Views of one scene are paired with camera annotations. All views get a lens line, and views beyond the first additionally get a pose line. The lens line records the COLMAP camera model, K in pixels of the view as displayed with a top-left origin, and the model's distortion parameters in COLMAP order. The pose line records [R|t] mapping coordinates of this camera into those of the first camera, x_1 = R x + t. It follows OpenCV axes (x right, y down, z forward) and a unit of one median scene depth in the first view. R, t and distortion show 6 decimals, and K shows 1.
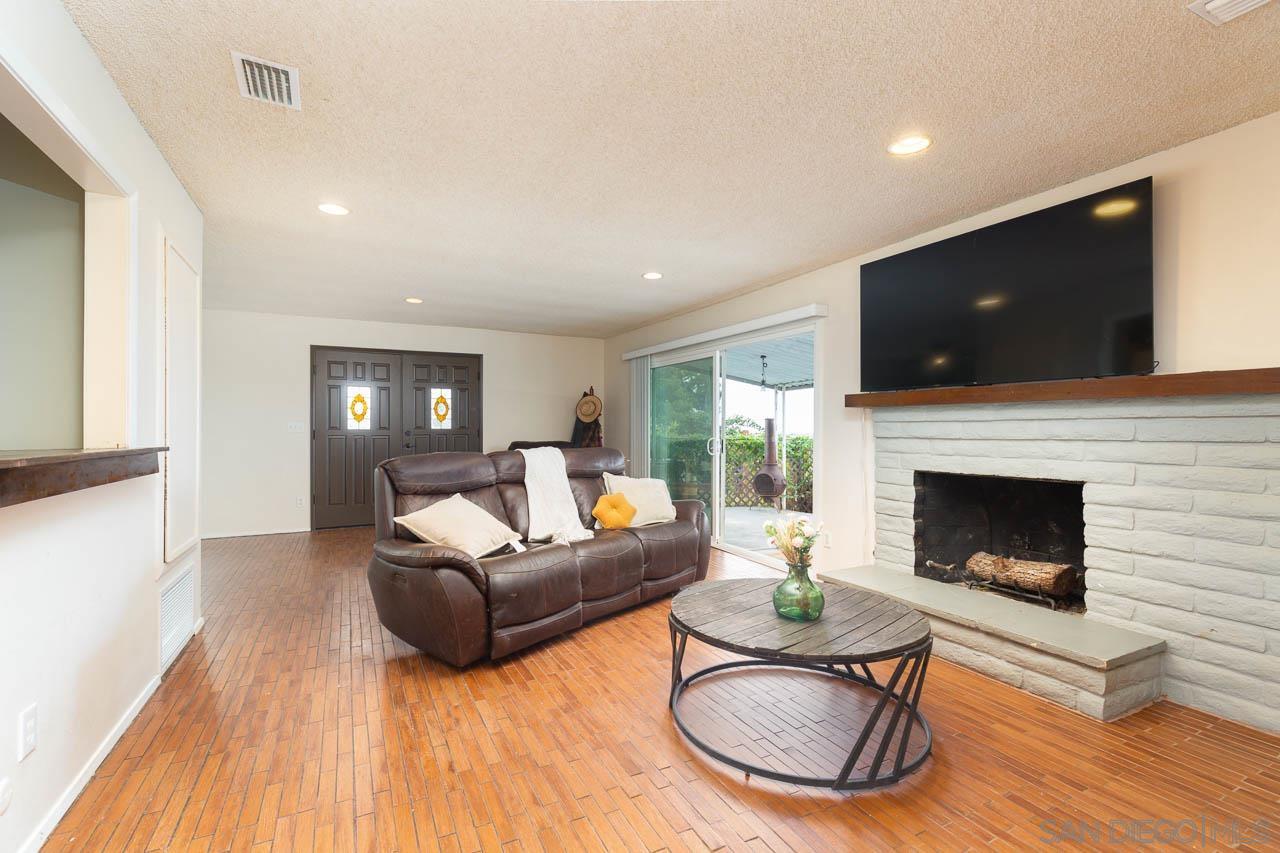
lens RADIAL K [[573.8, 0, 631.3], [0, 573.8, 428.2], [0, 0, 1]] dist [0.010577, 0.000048]
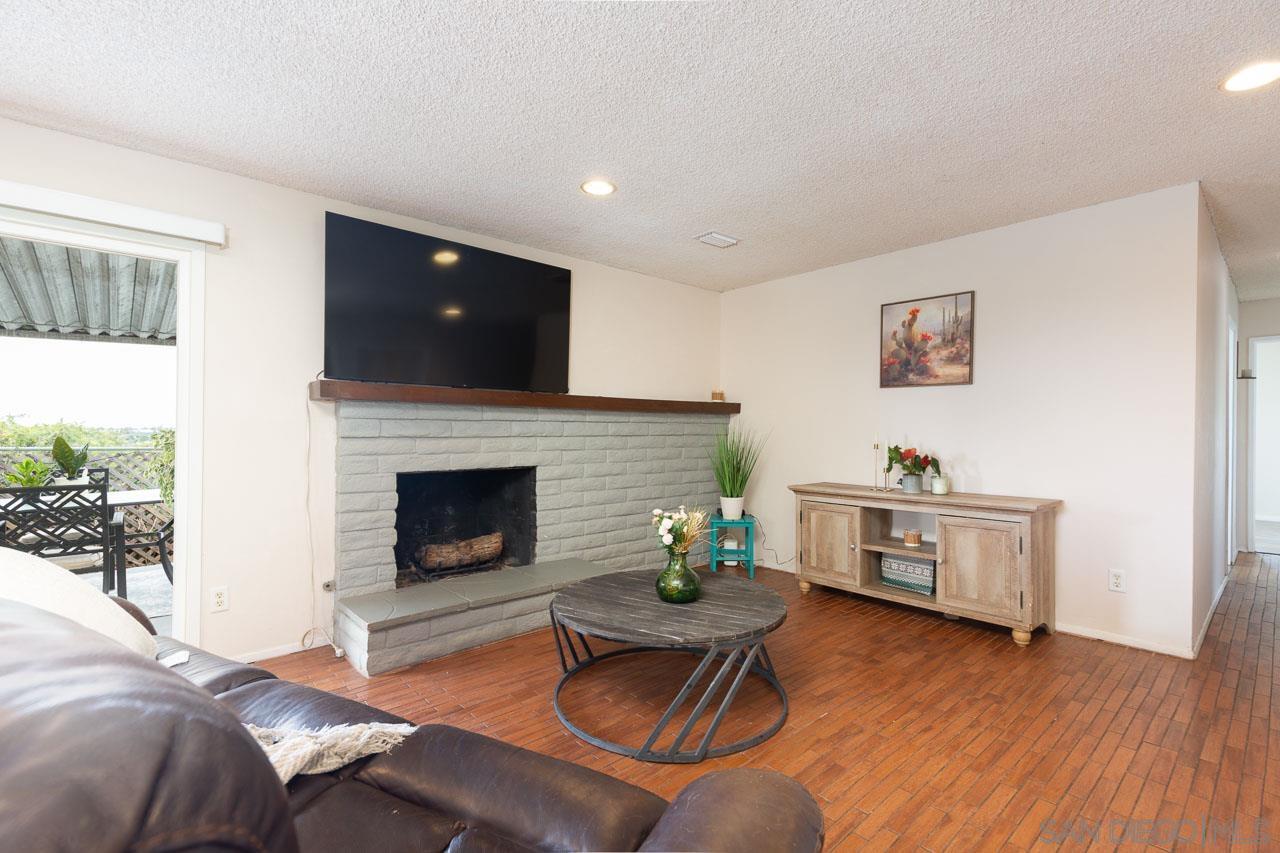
lens RADIAL K [[573.8, 0, 631.3], [0, 573.8, 428.2], [0, 0, 1]] dist [0.010577, 0.000048]
pose [[-0.255670, -0.003699, 0.966757, -0.554642], [-0.006279, 0.999978, 0.002166, -0.002512], [-0.966744, -0.005516, -0.255687, 1.016587]]
